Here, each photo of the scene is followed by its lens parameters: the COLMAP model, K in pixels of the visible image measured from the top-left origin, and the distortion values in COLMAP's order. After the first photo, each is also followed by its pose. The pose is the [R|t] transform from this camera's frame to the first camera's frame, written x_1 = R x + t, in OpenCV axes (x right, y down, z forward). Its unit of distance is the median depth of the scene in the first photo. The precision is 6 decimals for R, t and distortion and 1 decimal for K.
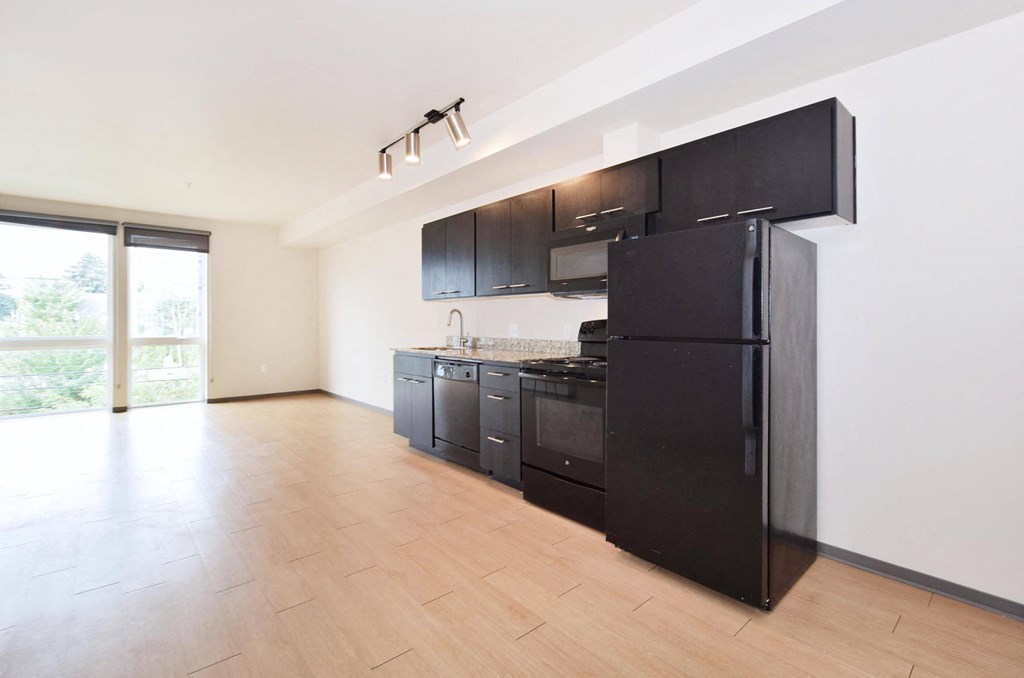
lens RADIAL K [[494.1, 0, 549.7], [0, 494.1, 320.9], [0, 0, 1]] dist [-0.003012, -0.000711]
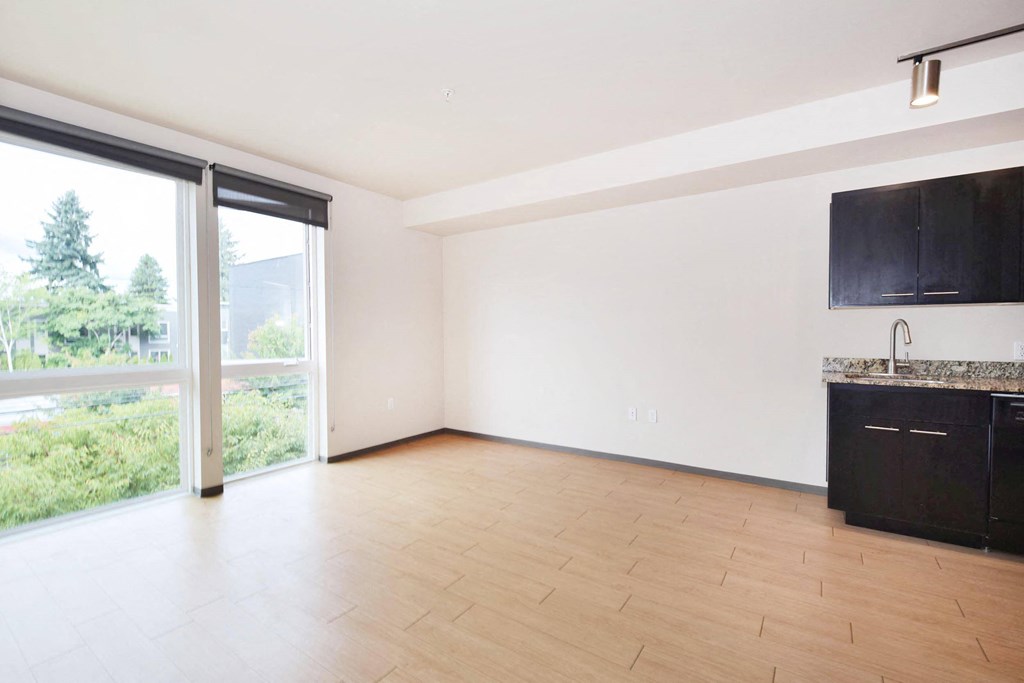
lens RADIAL K [[475.1, 0, 512.0], [0, 475.1, 341.5], [0, 0, 1]] dist [-0.001323, -0.000545]
pose [[0.969518, -0.003440, 0.244998, -0.669292], [-0.001602, 0.999791, 0.020378, -0.004703], [-0.245017, -0.020149, 0.969309, 0.380869]]
